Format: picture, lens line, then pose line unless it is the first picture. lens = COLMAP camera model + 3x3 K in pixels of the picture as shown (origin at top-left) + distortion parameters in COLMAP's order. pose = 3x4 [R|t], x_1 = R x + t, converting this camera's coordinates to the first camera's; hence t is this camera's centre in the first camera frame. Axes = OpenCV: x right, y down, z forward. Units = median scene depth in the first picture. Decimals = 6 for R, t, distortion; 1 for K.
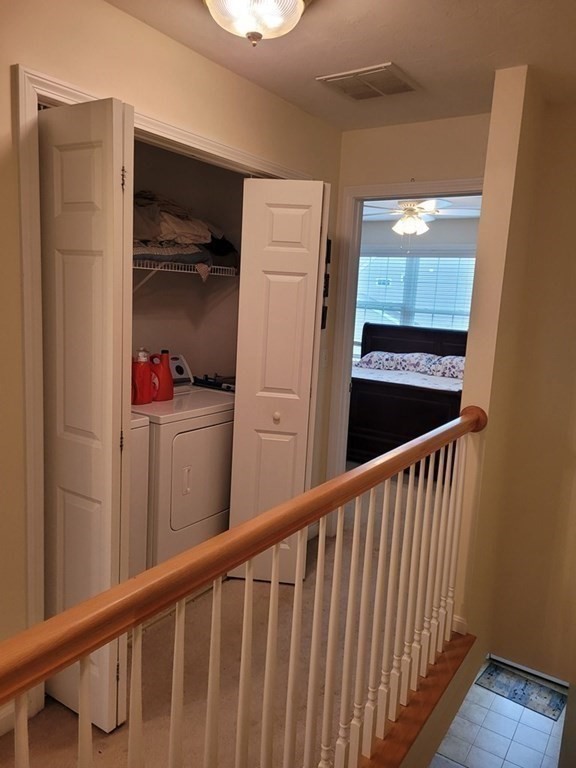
lens RADIAL K [[583.7, 0, 288.3], [0, 583.7, 382.8], [0, 0, 1]] dist [0.016075, 0.004333]
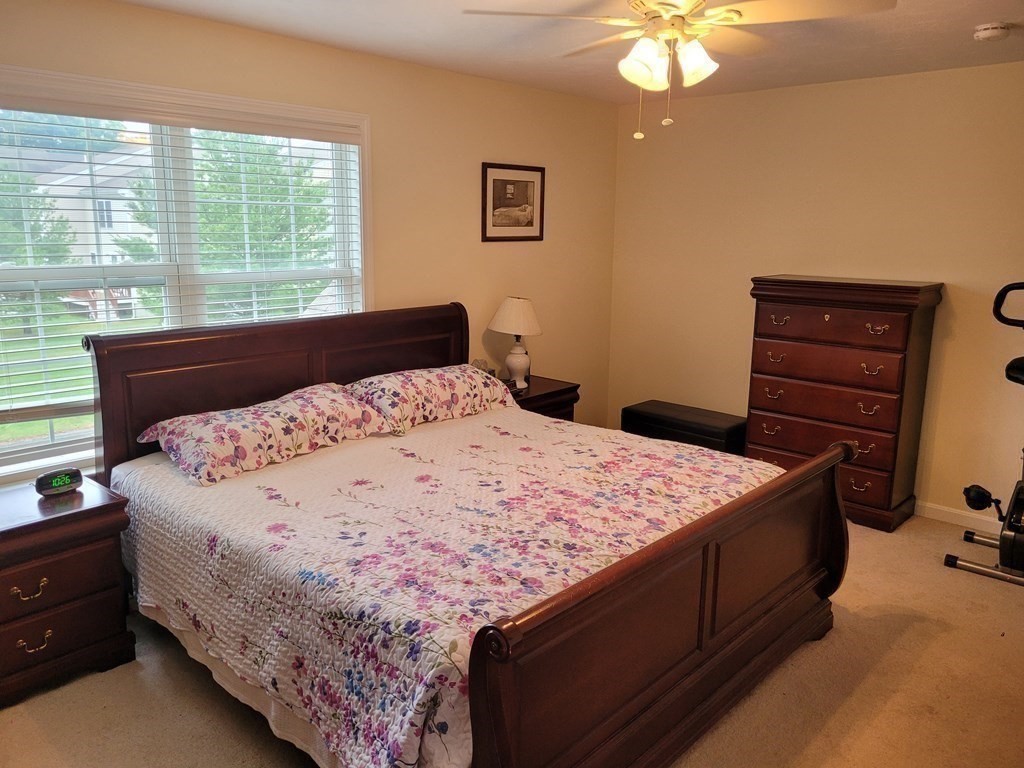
lens RADIAL K [[778.3, 0, 512.2], [0, 778.3, 384.6], [0, 0, 1]] dist [0.016075, 0.004333]
pose [[0.154645, -0.258694, 0.953500, -0.259474], [0.149671, 0.960106, 0.236211, -0.160832], [-0.976567, 0.106182, 0.187195, 0.783122]]
